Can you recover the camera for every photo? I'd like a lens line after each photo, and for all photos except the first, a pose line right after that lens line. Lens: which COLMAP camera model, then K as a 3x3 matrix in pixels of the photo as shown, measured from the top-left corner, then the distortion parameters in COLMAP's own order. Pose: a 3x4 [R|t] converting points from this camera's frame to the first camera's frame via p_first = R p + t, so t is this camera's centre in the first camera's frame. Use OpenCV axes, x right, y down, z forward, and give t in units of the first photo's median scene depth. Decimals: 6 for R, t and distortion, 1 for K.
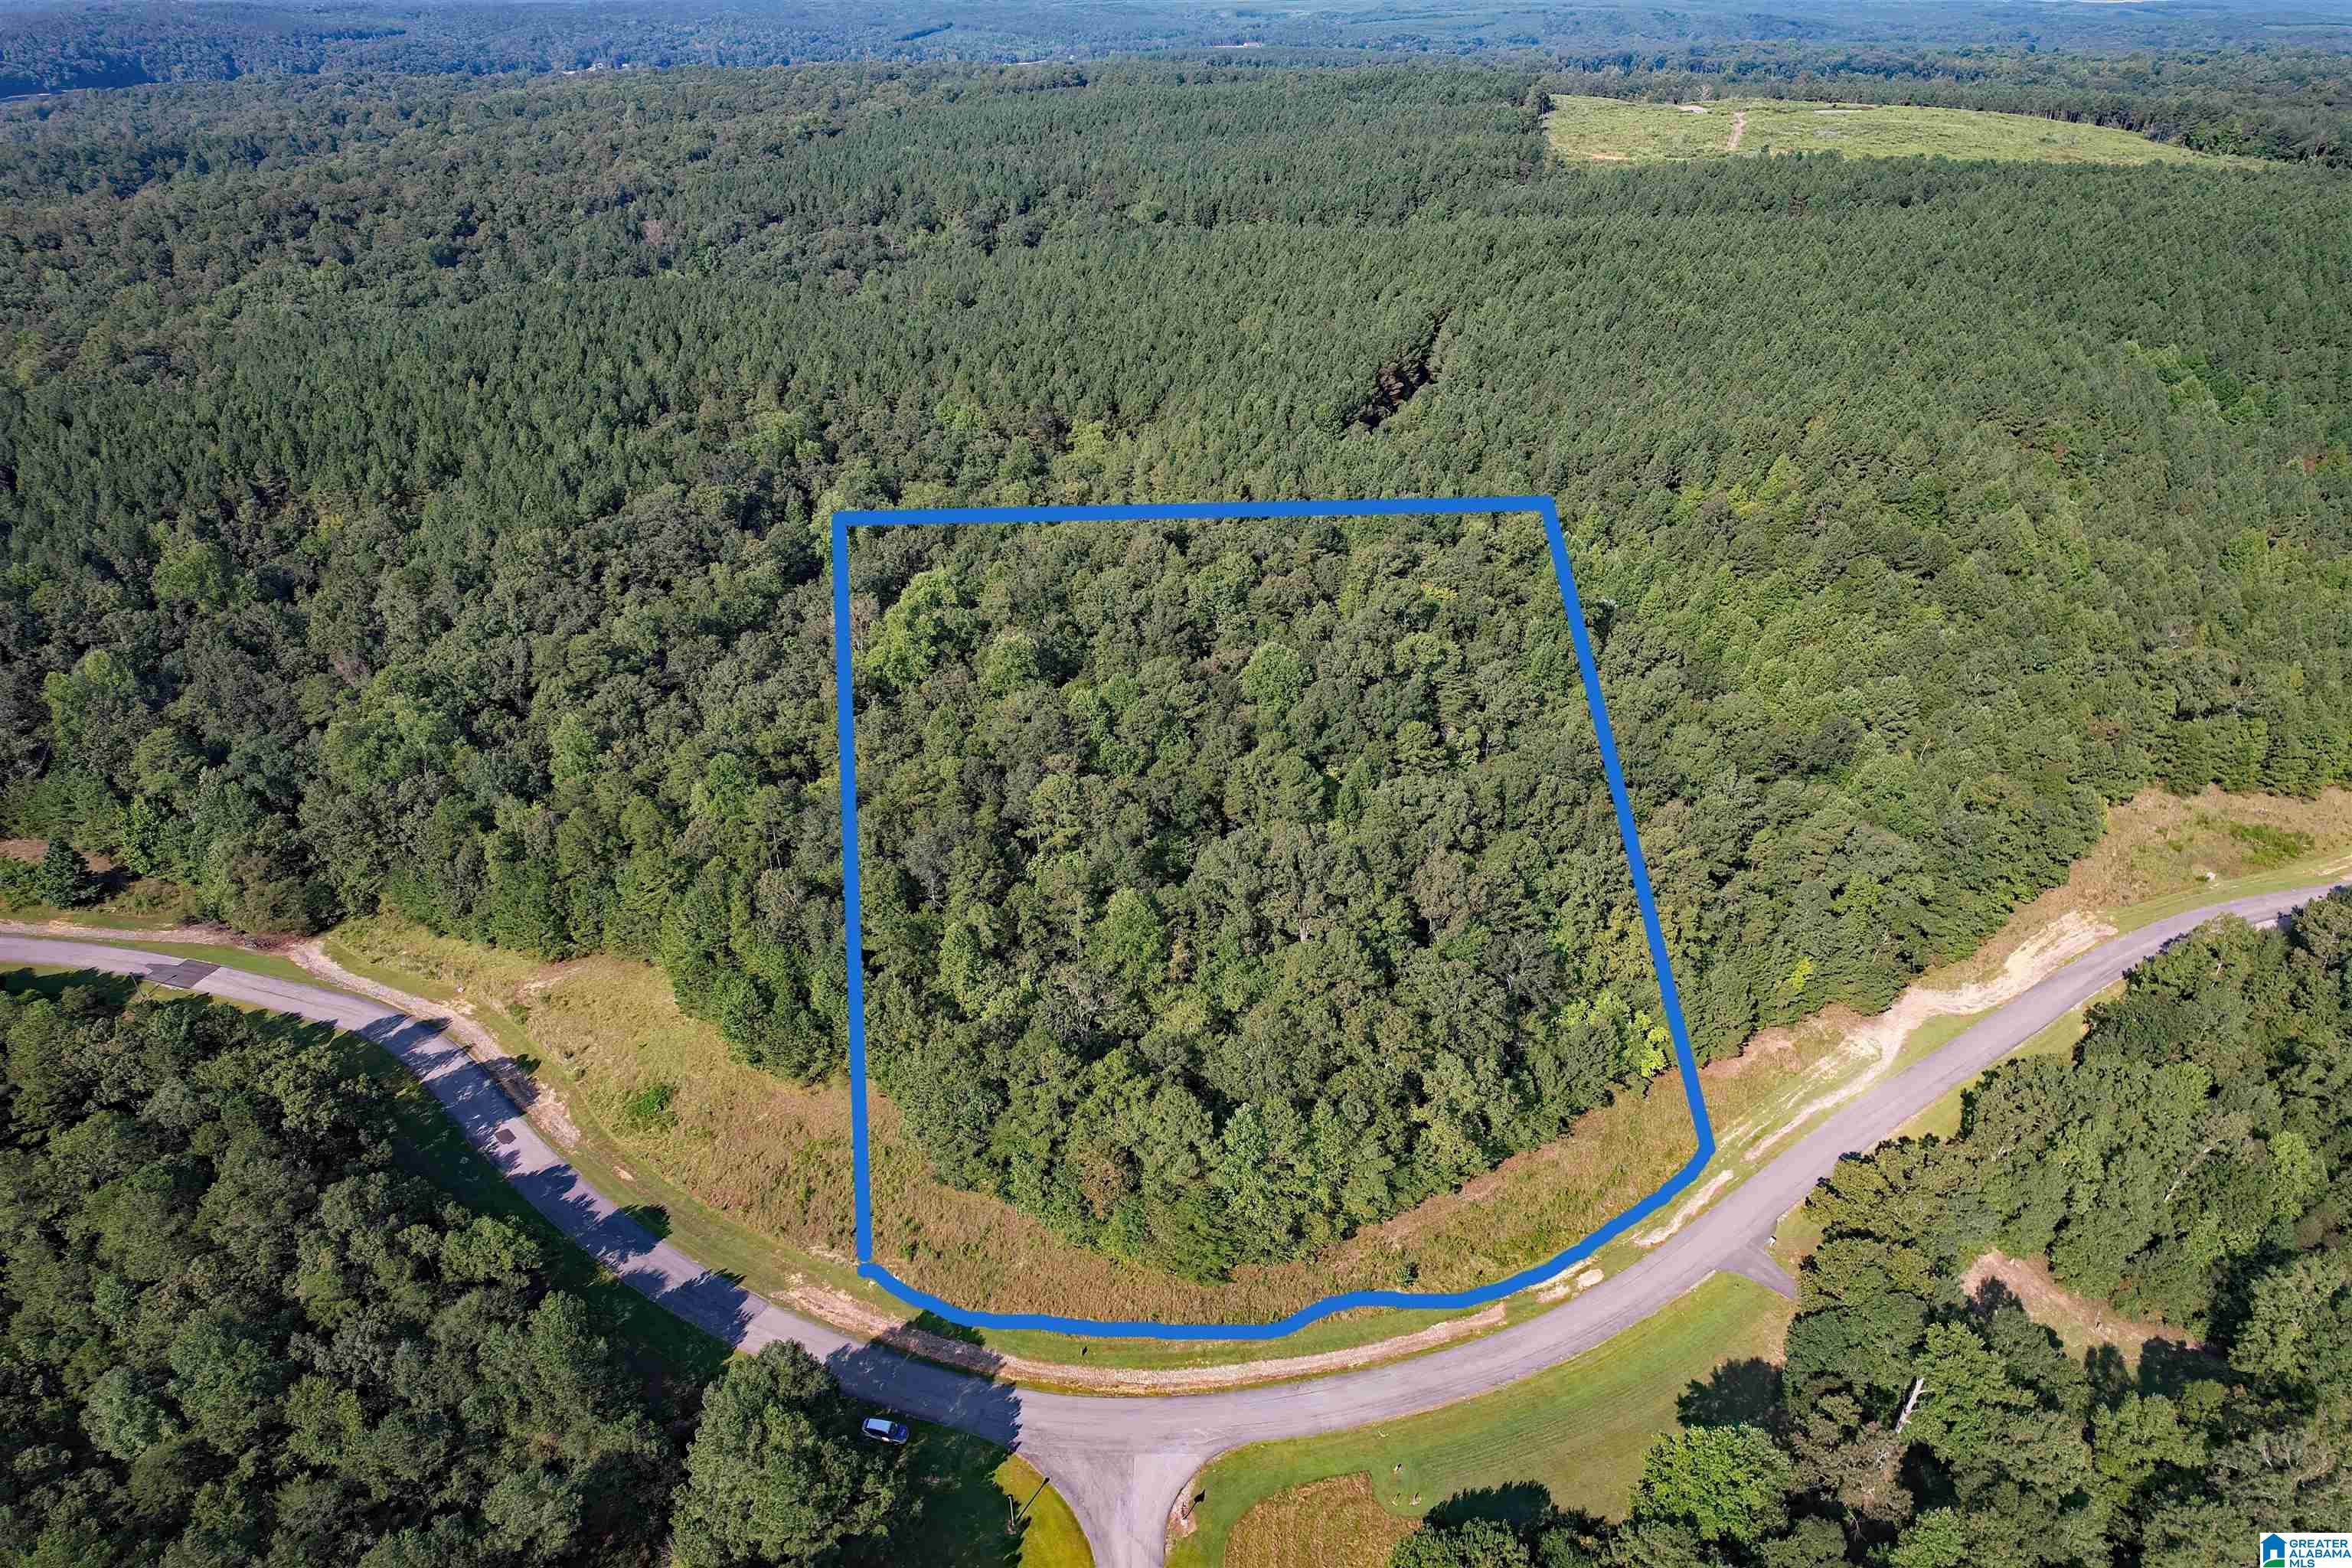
lens RADIAL K [[1504.3, 0, 1187.6], [0, 1504.3, 781.6], [0, 0, 1]] dist [-0.069311, 0.066719]
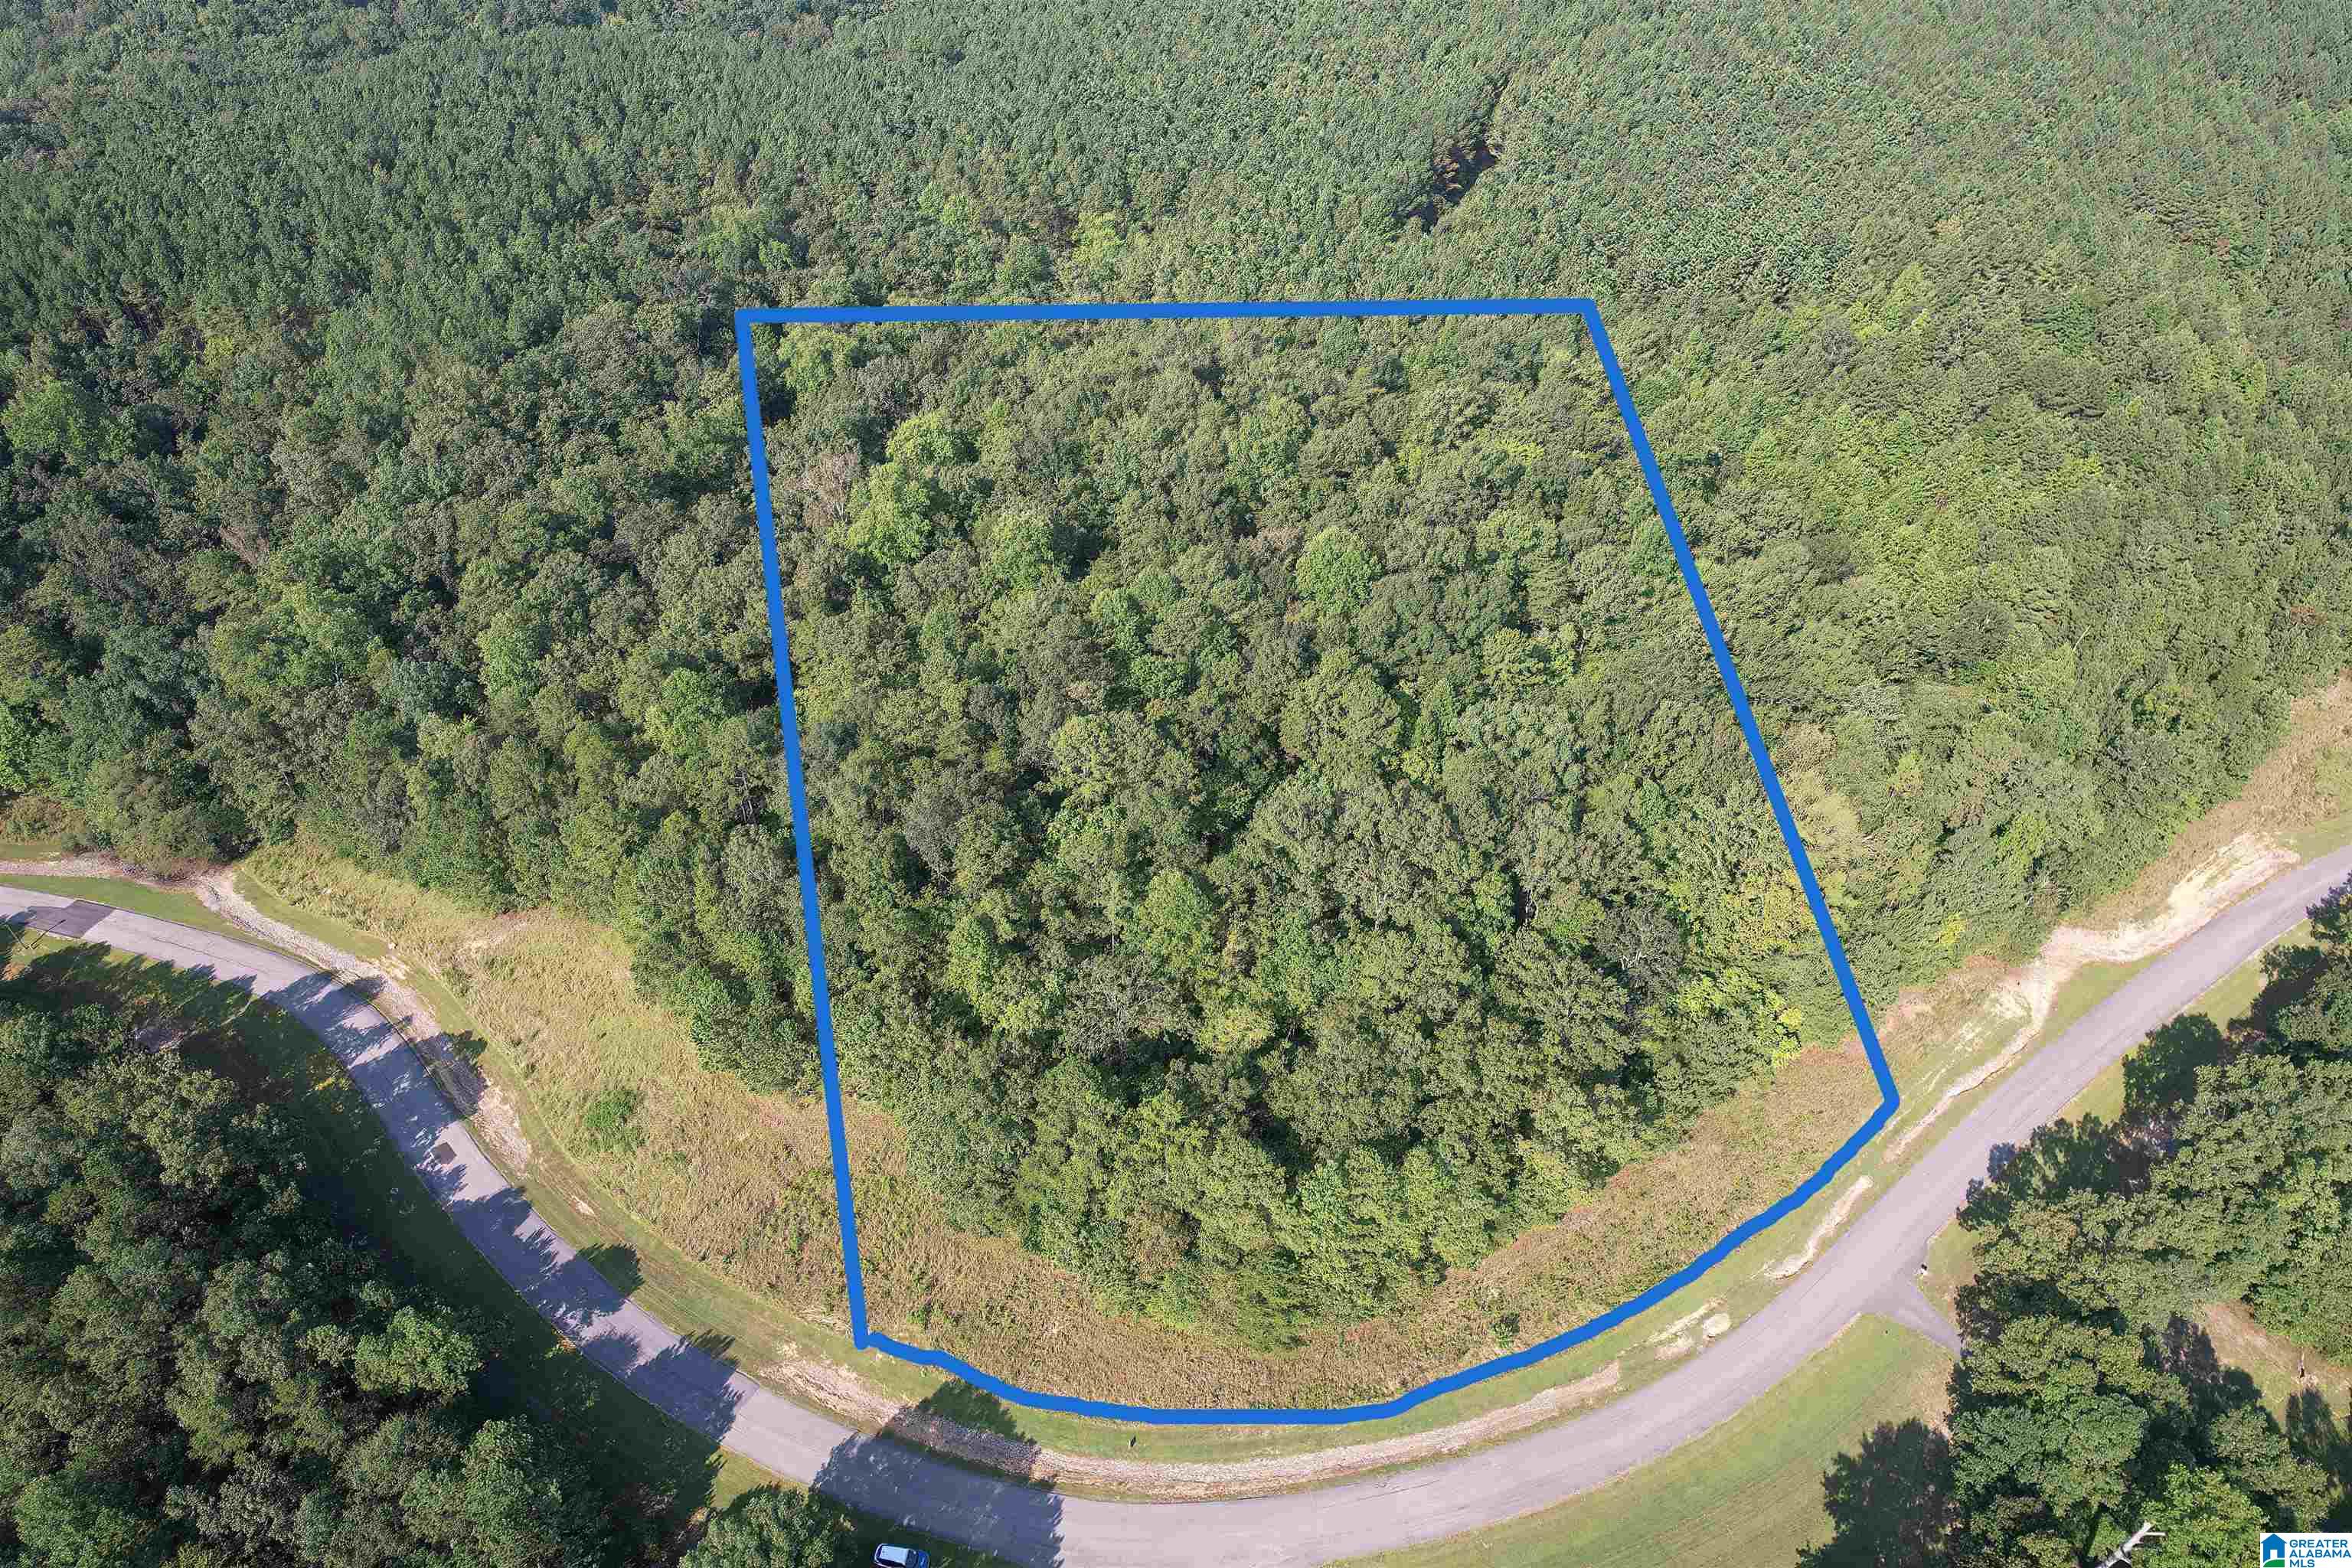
lens RADIAL K [[1504.3, 0, 1190.2], [0, 1504.3, 794.0], [0, 0, 1]] dist [-0.069311, 0.066719]
pose [[0.999992, -0.003227, 0.002382, -0.025002], [0.002793, 0.986435, 0.164127, -0.080087], [-0.002880, -0.164119, 0.986436, 0.149566]]
